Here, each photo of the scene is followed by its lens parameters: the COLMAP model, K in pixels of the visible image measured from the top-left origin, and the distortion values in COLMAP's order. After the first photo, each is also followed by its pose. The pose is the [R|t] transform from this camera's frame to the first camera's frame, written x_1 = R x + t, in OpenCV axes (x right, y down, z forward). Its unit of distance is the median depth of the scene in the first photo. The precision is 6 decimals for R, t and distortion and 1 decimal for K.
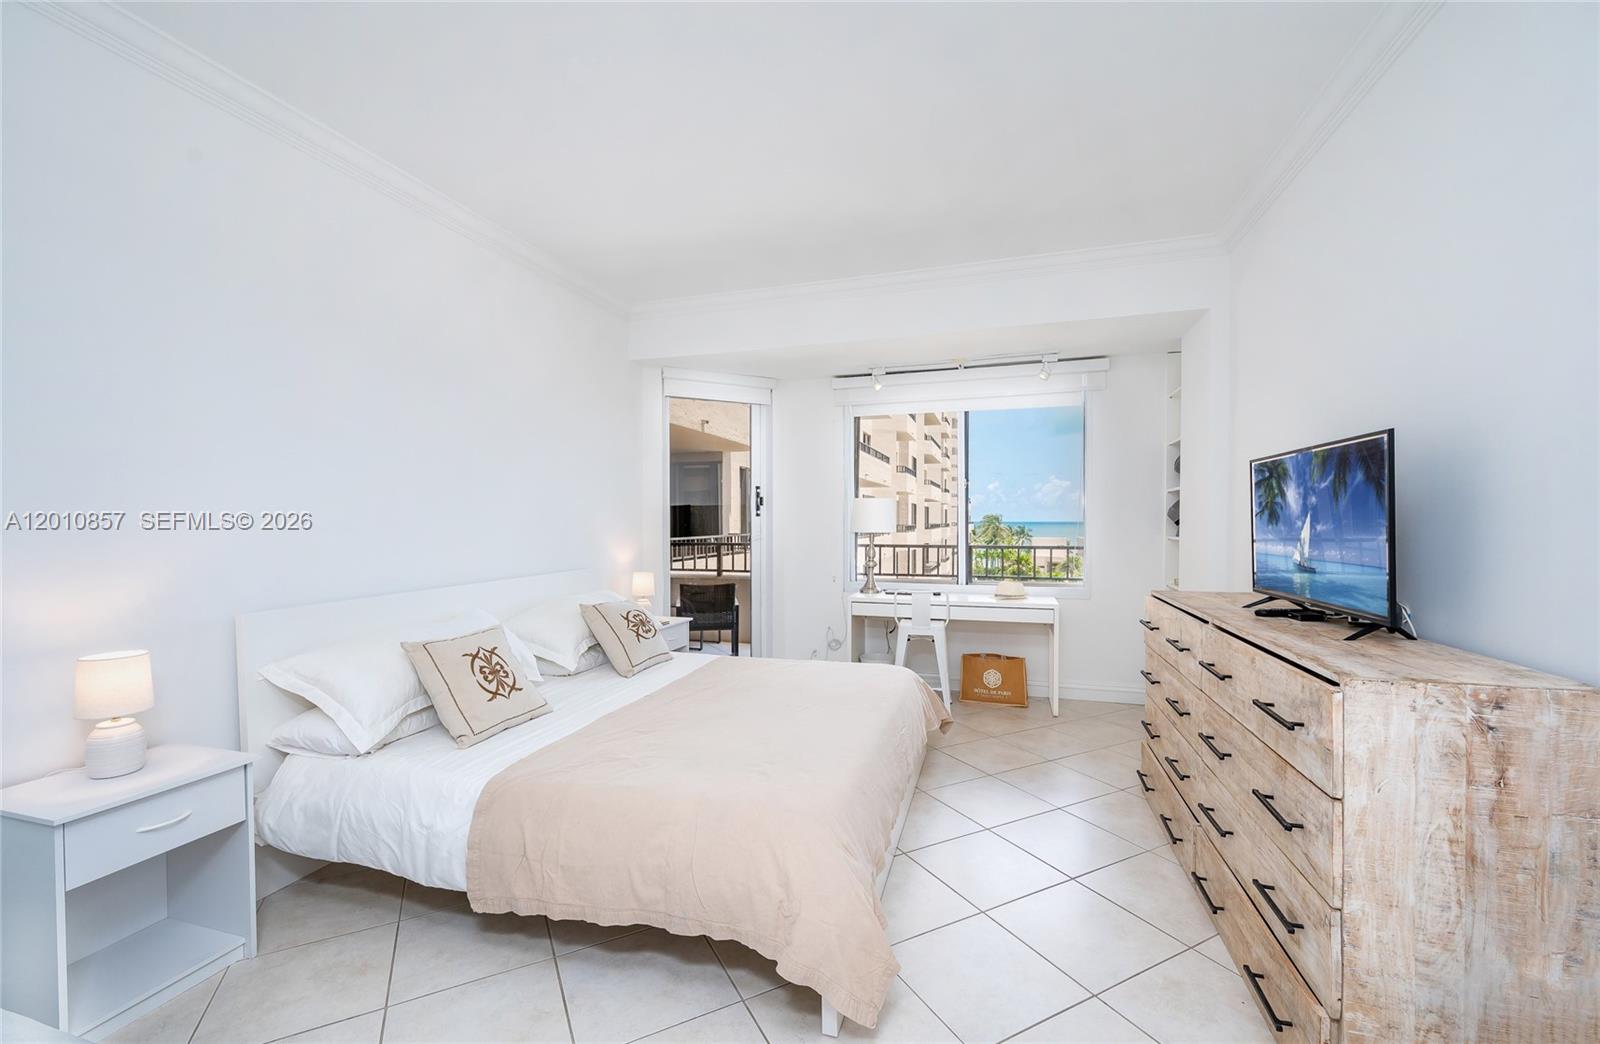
lens RADIAL K [[664.9, 0, 800.0], [0, 664.9, 522.0], [0, 0, 1]] dist [0.002275, 0.000115]
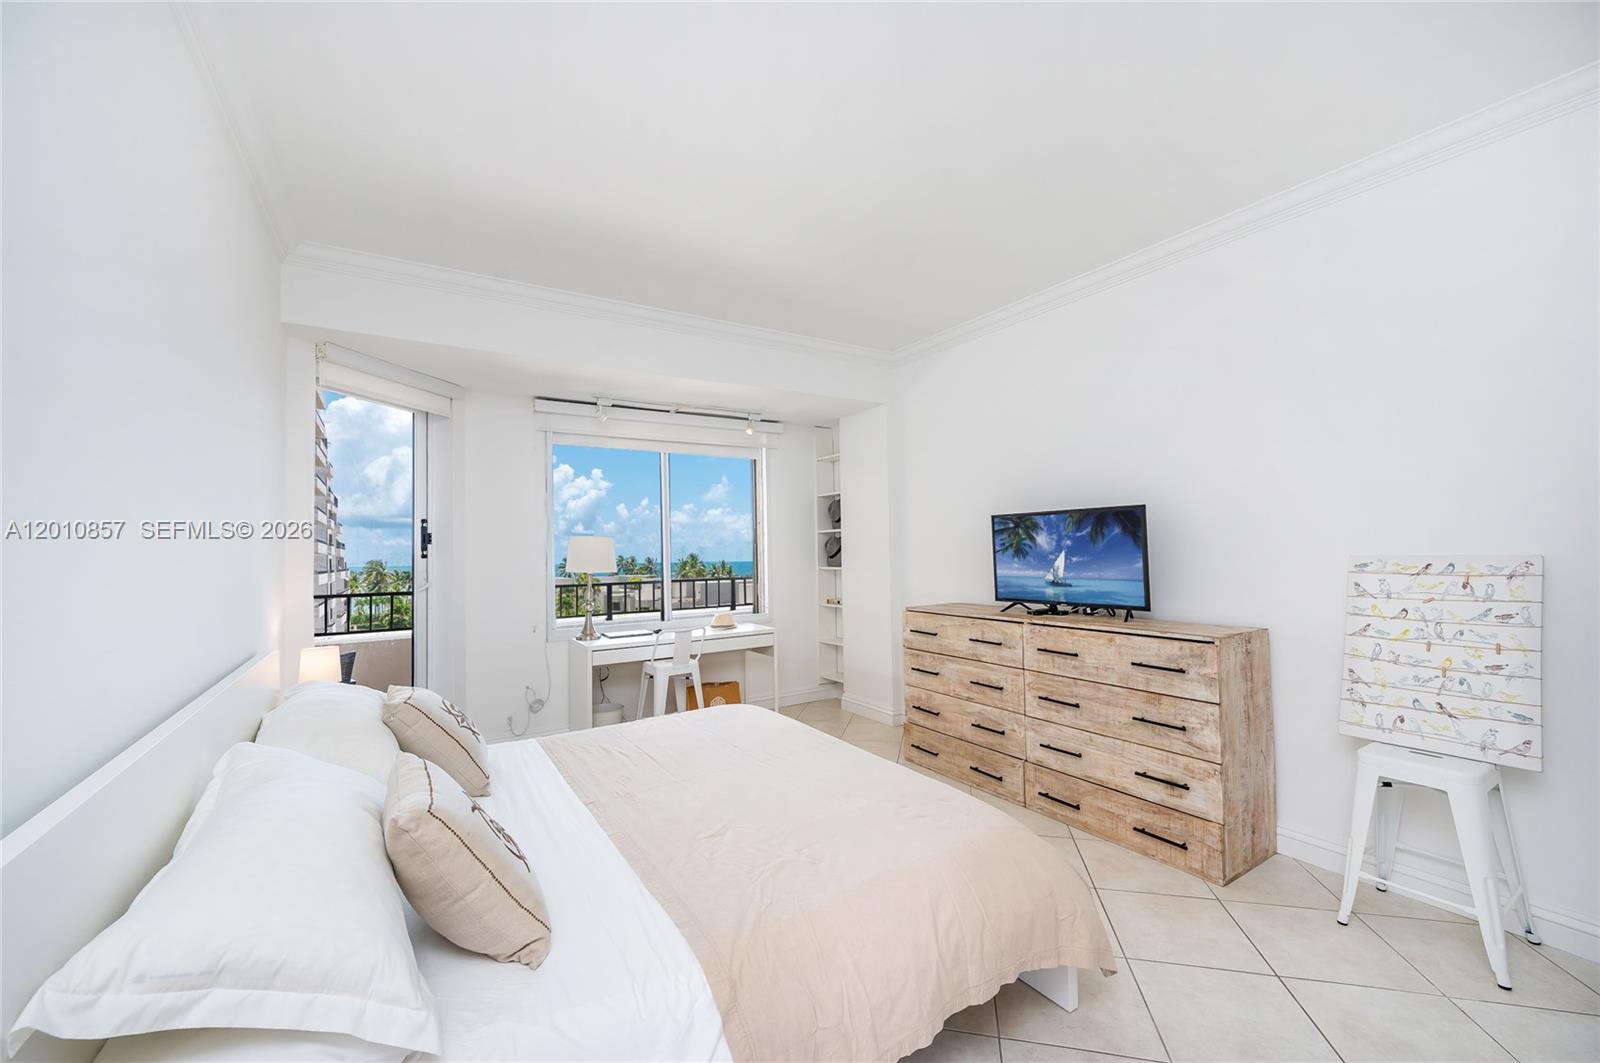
lens RADIAL K [[636.7, 0, 800.0], [0, 636.7, 531.5], [0, 0, 1]] dist [-0.000171, 0.000138]
pose [[0.637708, 0.012394, 0.770179, -0.804589], [0.017483, 0.999380, -0.030559, -0.021713], [-0.770080, 0.032953, 0.637096, 0.449490]]
